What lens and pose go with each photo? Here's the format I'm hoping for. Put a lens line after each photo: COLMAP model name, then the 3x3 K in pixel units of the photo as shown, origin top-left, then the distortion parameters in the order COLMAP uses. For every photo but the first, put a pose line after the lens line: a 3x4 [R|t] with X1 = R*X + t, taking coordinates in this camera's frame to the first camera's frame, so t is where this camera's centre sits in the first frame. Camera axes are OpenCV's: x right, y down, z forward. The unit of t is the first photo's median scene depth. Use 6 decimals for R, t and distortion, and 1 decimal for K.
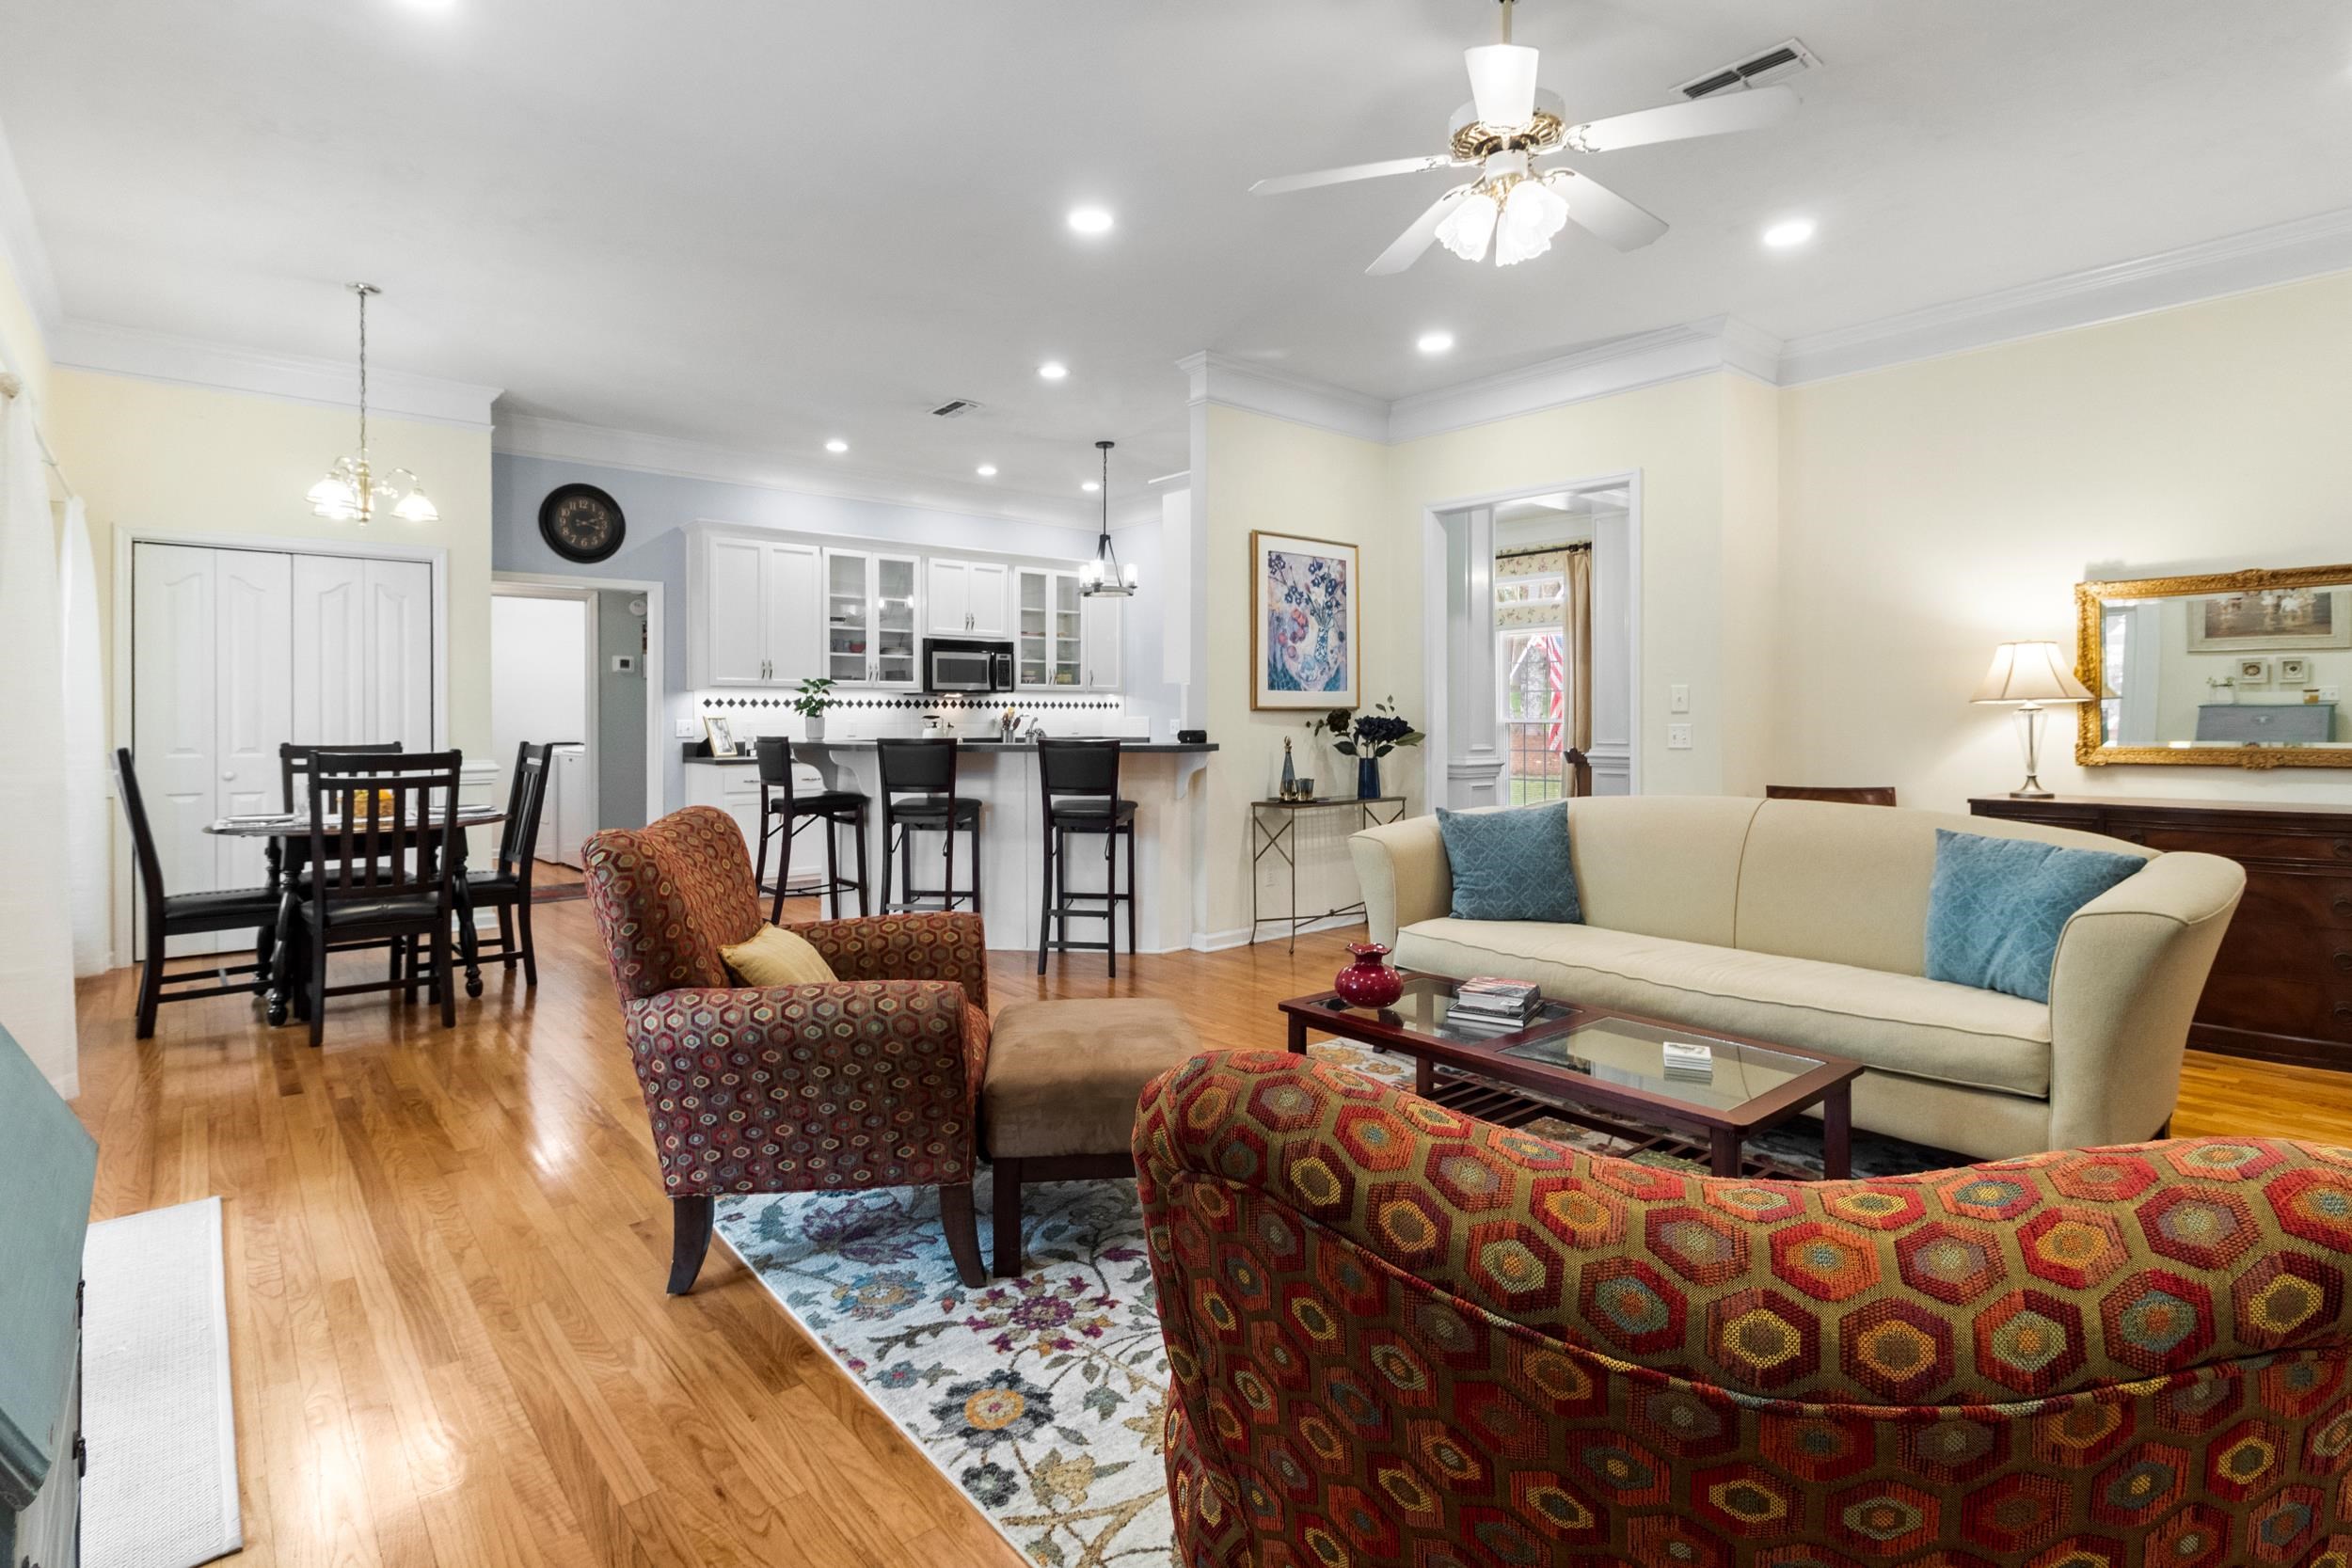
lens RADIAL K [[1151.2, 0, 1174.9], [0, 1151.2, 712.3], [0, 0, 1]] dist [-0.000031, -0.000346]
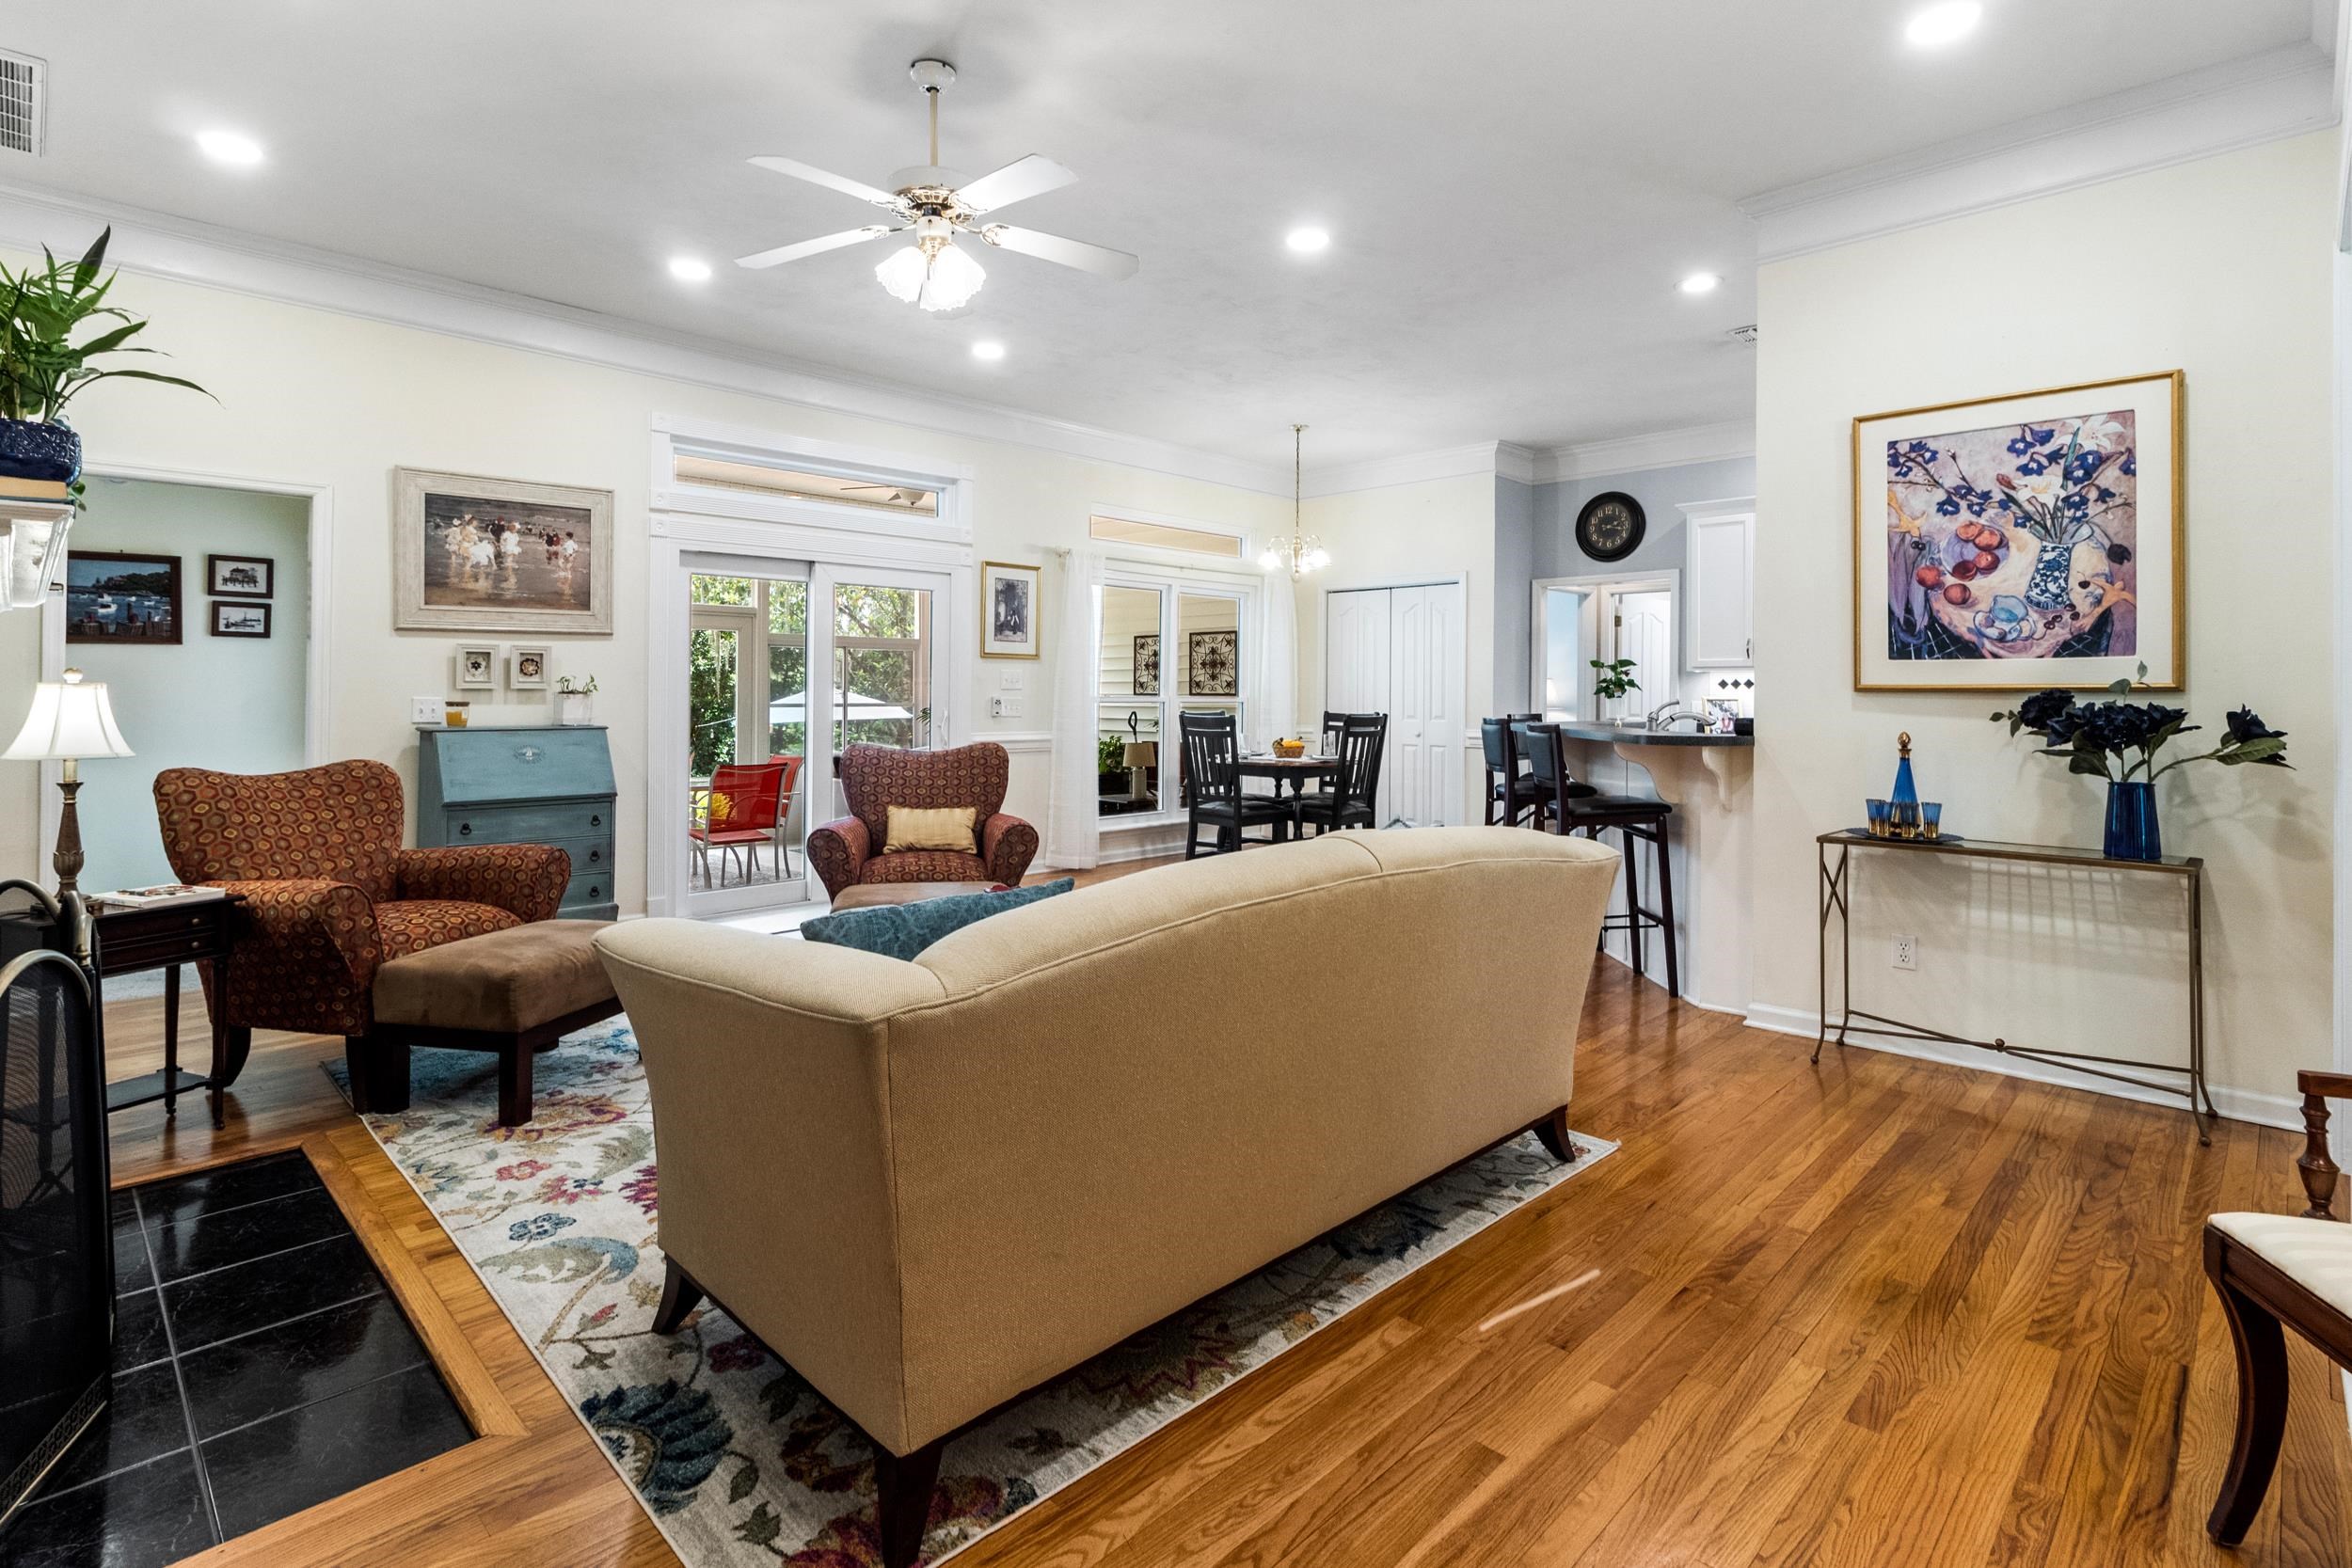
lens RADIAL K [[1140.4, 0, 1130.2], [0, 1140.4, 682.2], [0, 0, 1]] dist [0.001977, 0.000280]
pose [[0.069539, -0.007347, -0.997552, 0.559673], [-0.004835, 0.999959, -0.007701, 0.000203], [0.997568, 0.005358, 0.069500, 0.438427]]
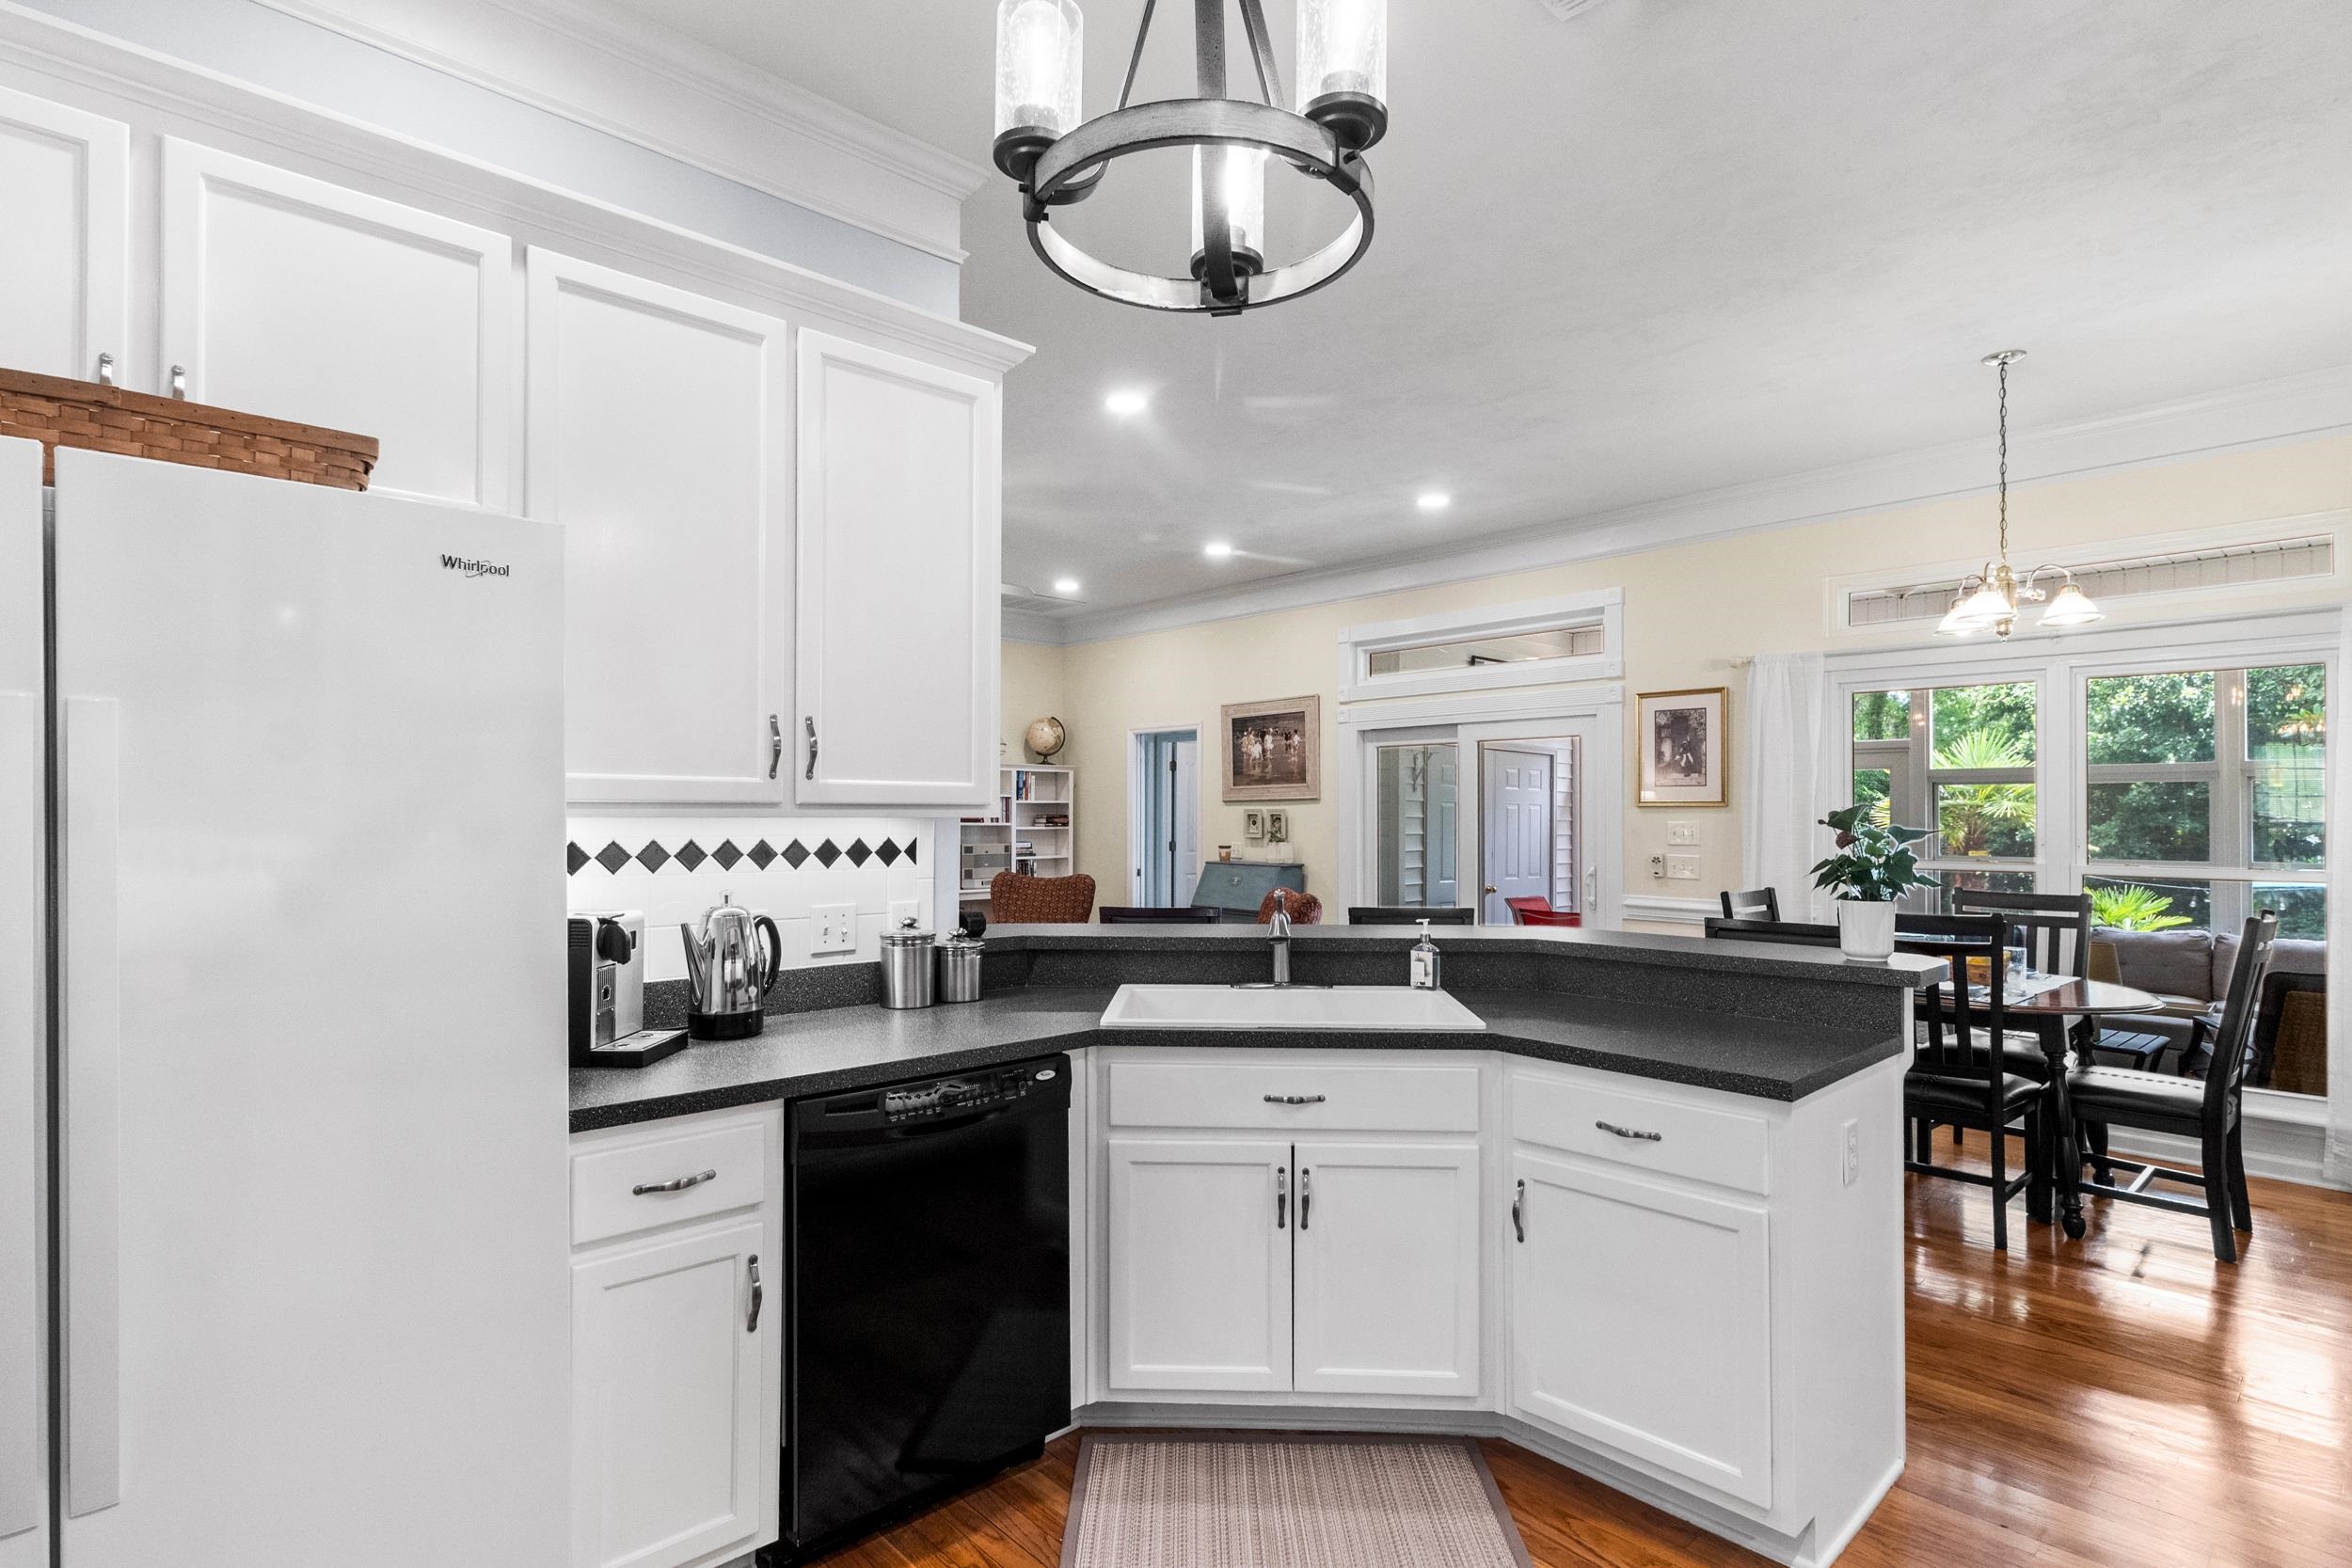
lens RADIAL K [[1161.3, 0, 1185.5], [0, 1161.3, 802.4], [0, 0, 1]] dist [0.000821, 0.000131]
pose [[-0.999082, -0.002616, -0.042761, -0.051659], [-0.002189, 0.999947, -0.010035, -0.021736], [0.042785, -0.009932, -0.999035, 1.202007]]
